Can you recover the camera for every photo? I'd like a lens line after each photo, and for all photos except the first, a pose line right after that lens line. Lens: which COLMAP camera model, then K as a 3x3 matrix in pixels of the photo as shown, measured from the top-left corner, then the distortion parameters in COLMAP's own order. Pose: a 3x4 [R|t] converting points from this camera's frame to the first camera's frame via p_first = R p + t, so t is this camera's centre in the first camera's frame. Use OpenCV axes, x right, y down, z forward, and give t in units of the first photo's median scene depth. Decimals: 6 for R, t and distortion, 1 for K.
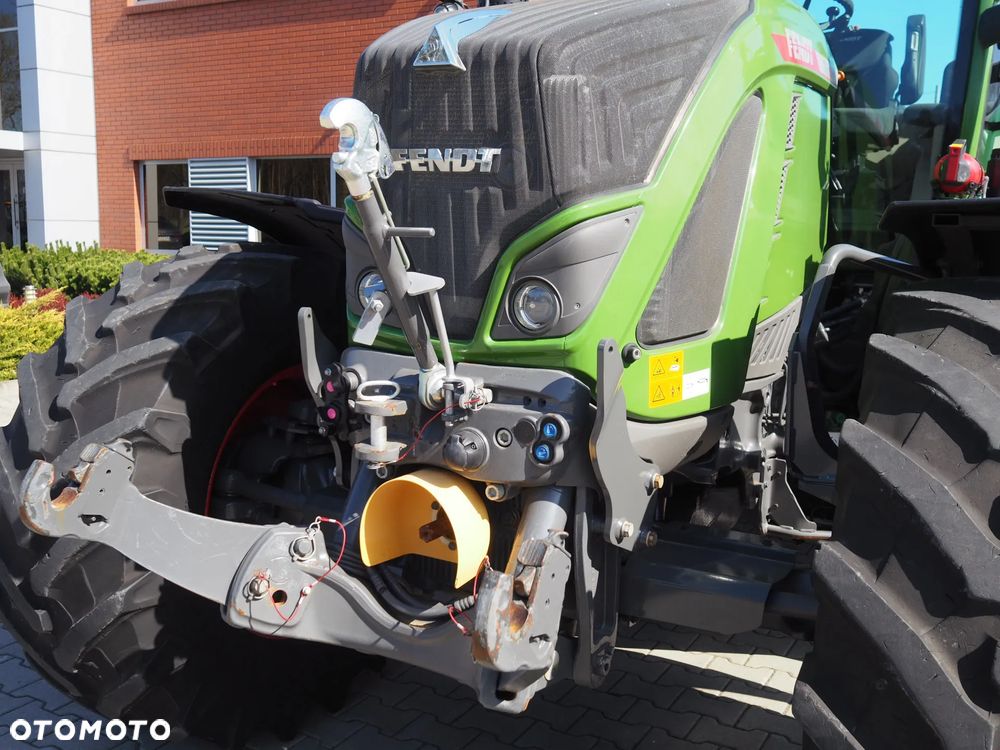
lens RADIAL K [[1050.1, 0, 500.0], [0, 1050.1, 375.0], [0, 0, 1]] dist [-0.003130, 0.005844]
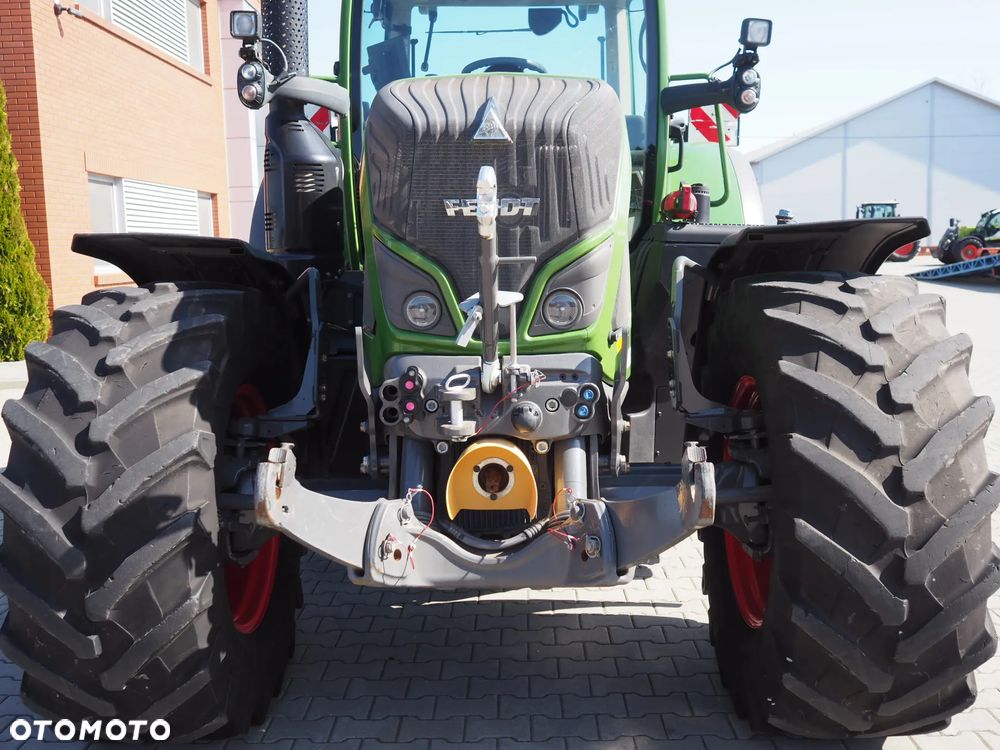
lens RADIAL K [[1098.7, 0, 500.0], [0, 1098.7, 375.0], [0, 0, 1]] dist [-0.003578, 0.014463]
pose [[0.860411, -0.101075, 0.499476, -0.752298], [0.114085, 0.993461, 0.004512, 0.005599], [-0.496666, 0.053101, 0.866316, -0.218679]]
